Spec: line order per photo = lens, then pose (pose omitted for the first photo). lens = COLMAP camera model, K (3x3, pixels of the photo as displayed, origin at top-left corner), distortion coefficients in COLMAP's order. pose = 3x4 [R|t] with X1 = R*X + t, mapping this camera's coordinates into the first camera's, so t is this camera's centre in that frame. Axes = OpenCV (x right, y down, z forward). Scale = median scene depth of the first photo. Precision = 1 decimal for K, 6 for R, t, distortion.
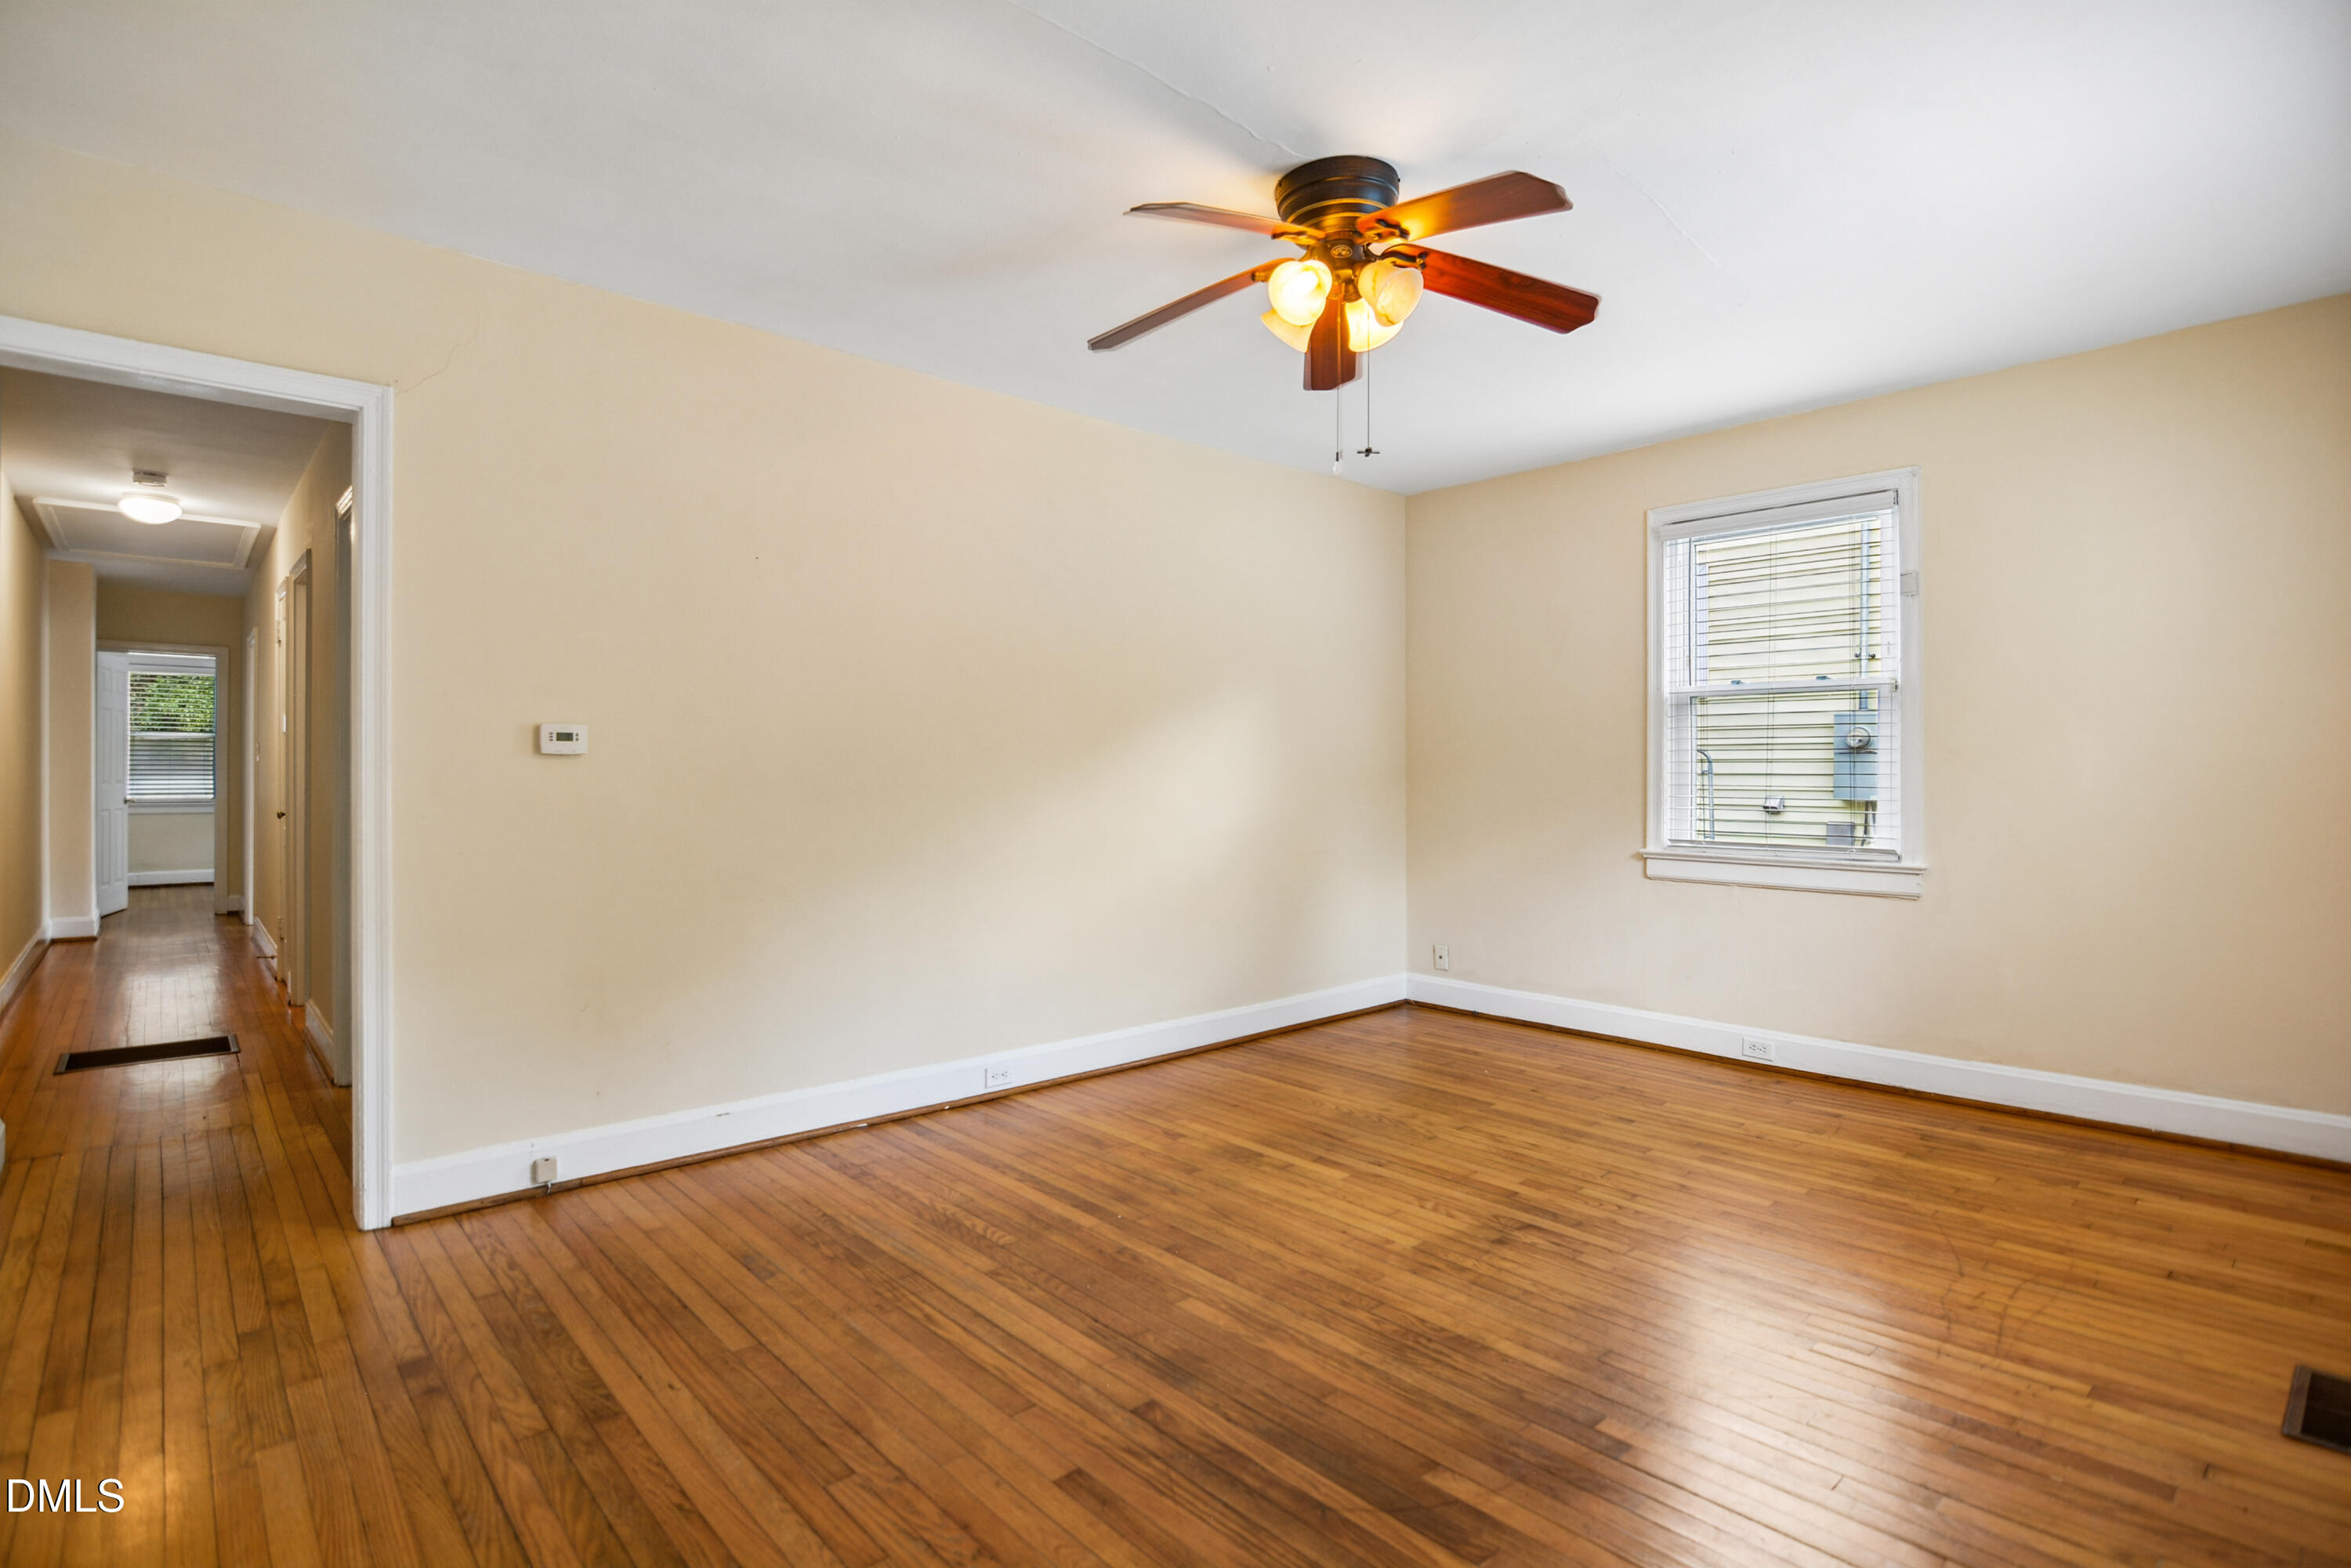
lens RADIAL K [[1143.9, 0, 1173.0], [0, 1143.9, 770.5], [0, 0, 1]] dist [-0.017542, 0.000695]
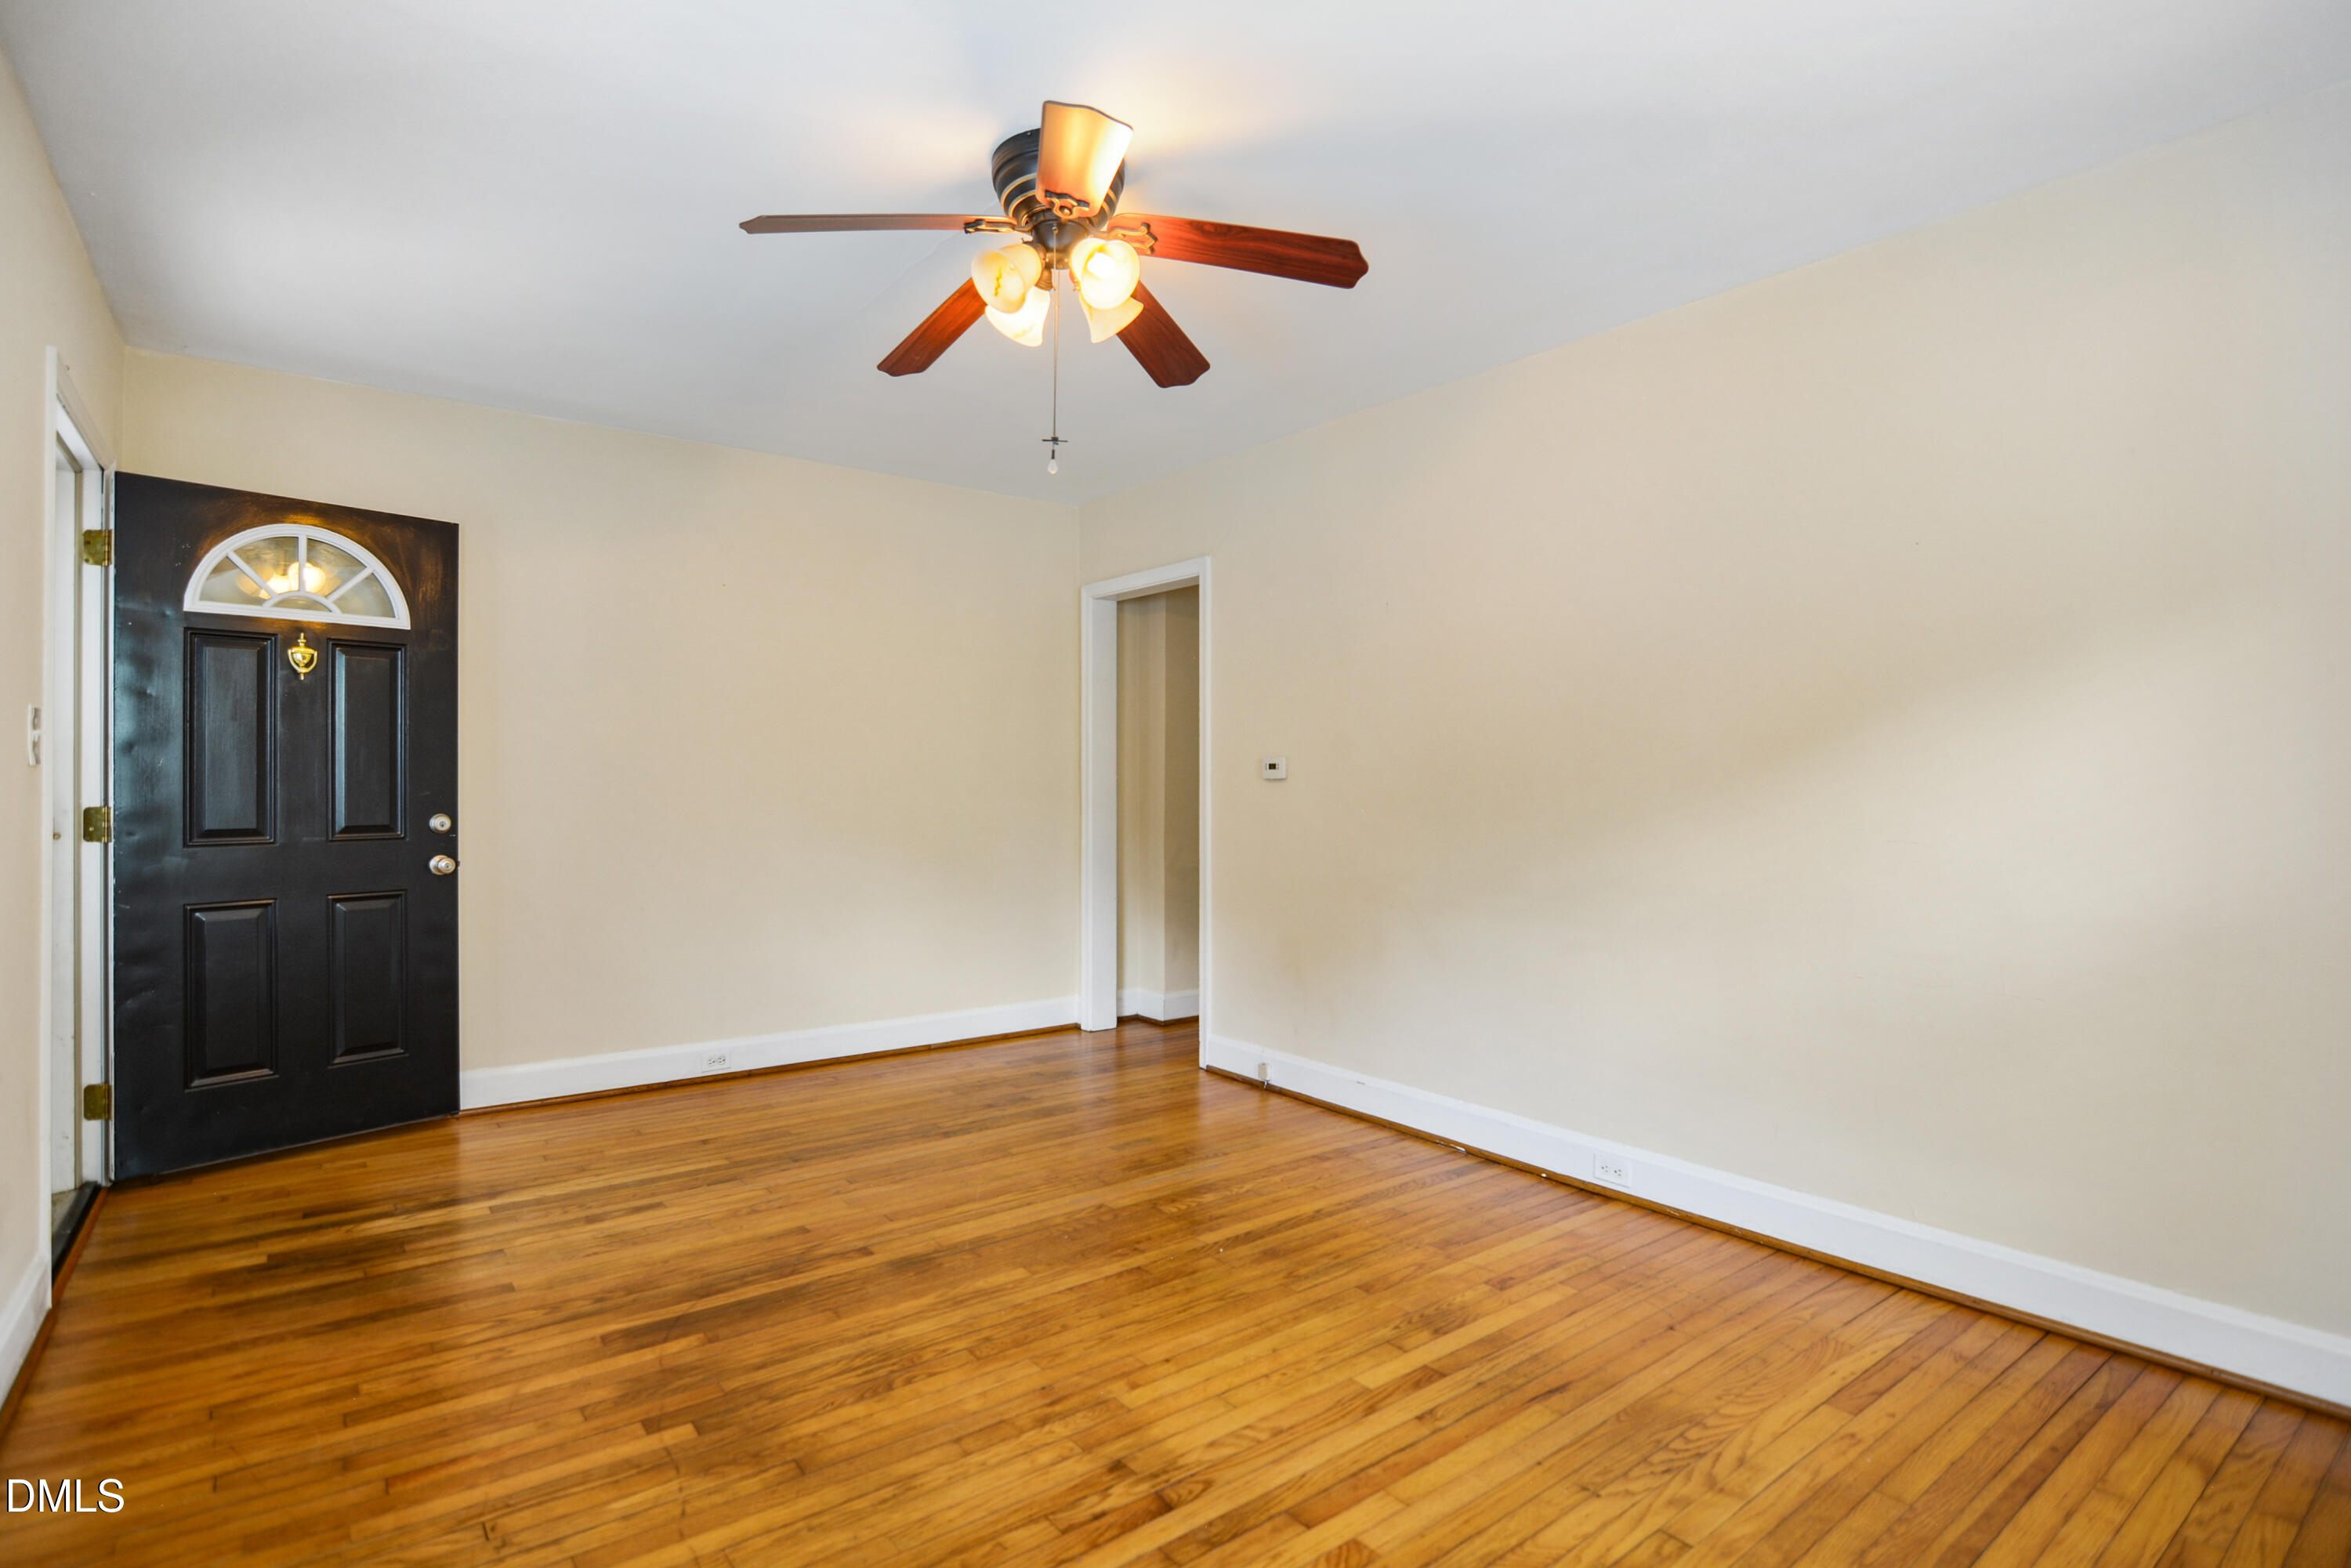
lens RADIAL K [[1168.7, 0, 1160.3], [0, 1168.7, 790.4], [0, 0, 1]] dist [-0.038489, 0.008516]
pose [[-0.087635, 0.006458, -0.996132, 0.967954], [-0.000003, 0.999979, 0.006483, -0.009041], [0.996153, 0.000571, -0.087633, 1.060980]]
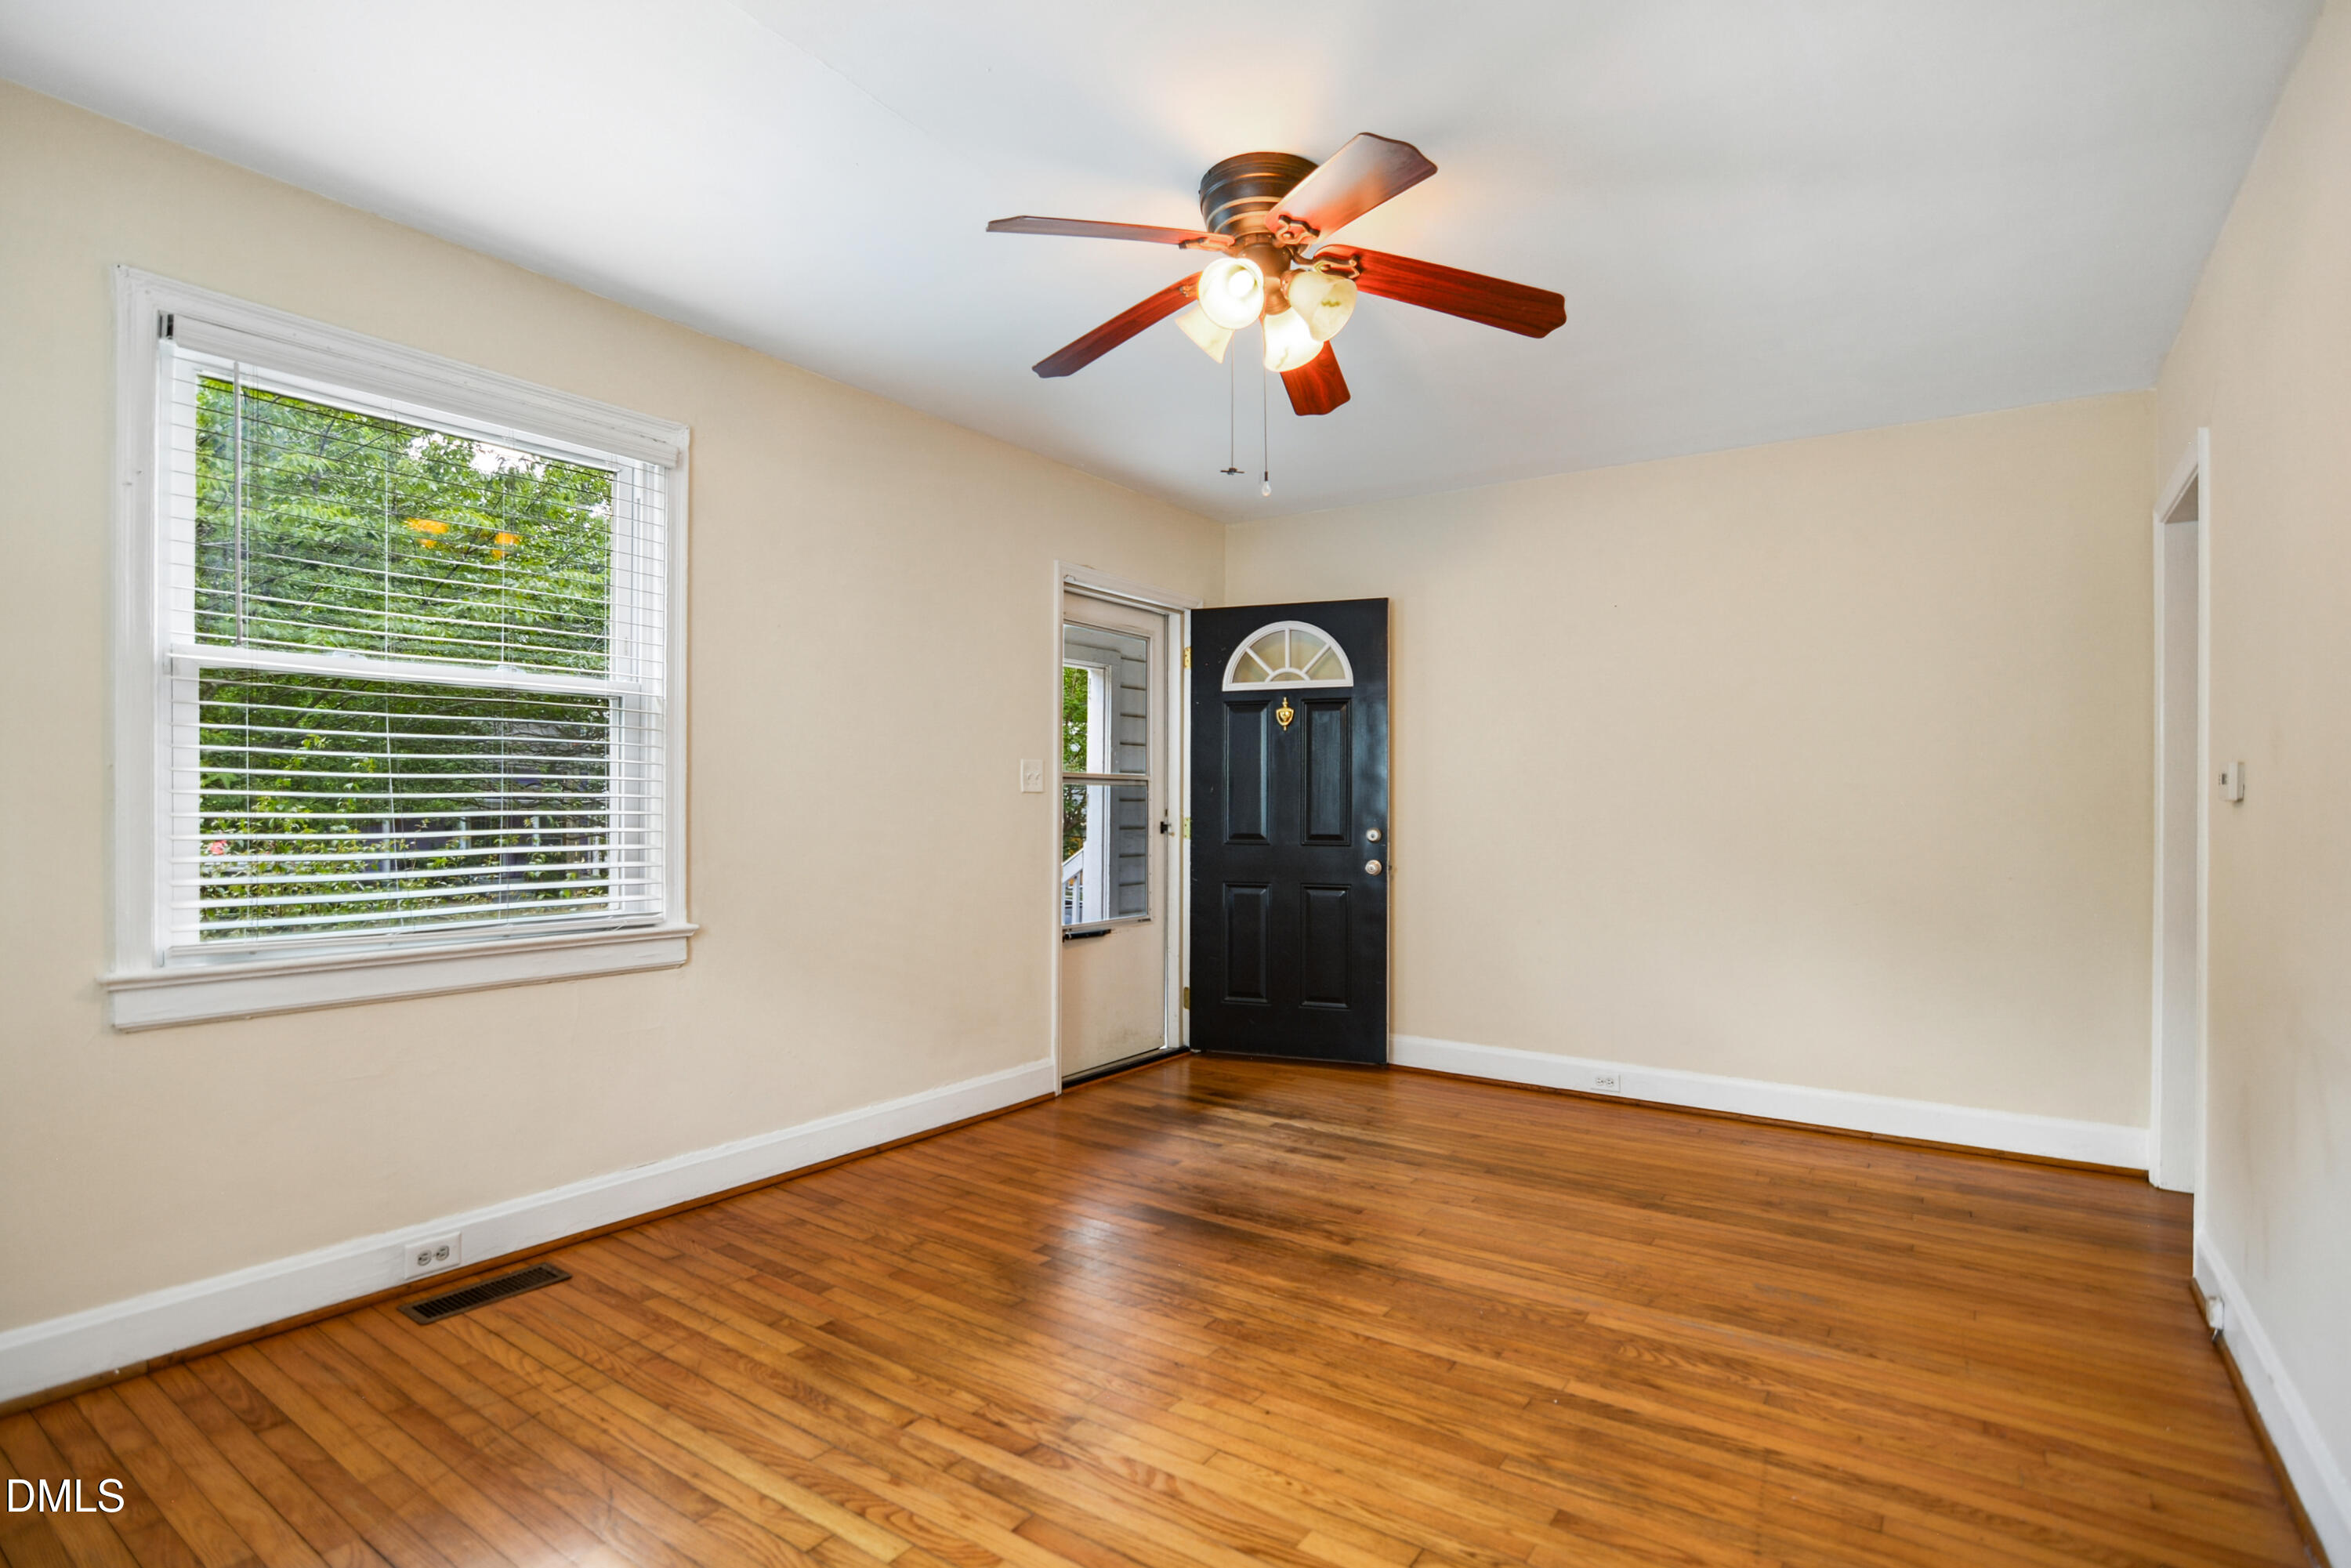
lens RADIAL K [[1168.7, 0, 1160.3], [0, 1168.7, 790.4], [0, 0, 1]] dist [-0.038489, 0.008516]
pose [[-0.977120, -0.009540, -0.212475, 0.389635], [-0.007844, 0.999930, -0.008824, -0.010020], [0.212545, -0.006955, -0.977127, 1.742908]]
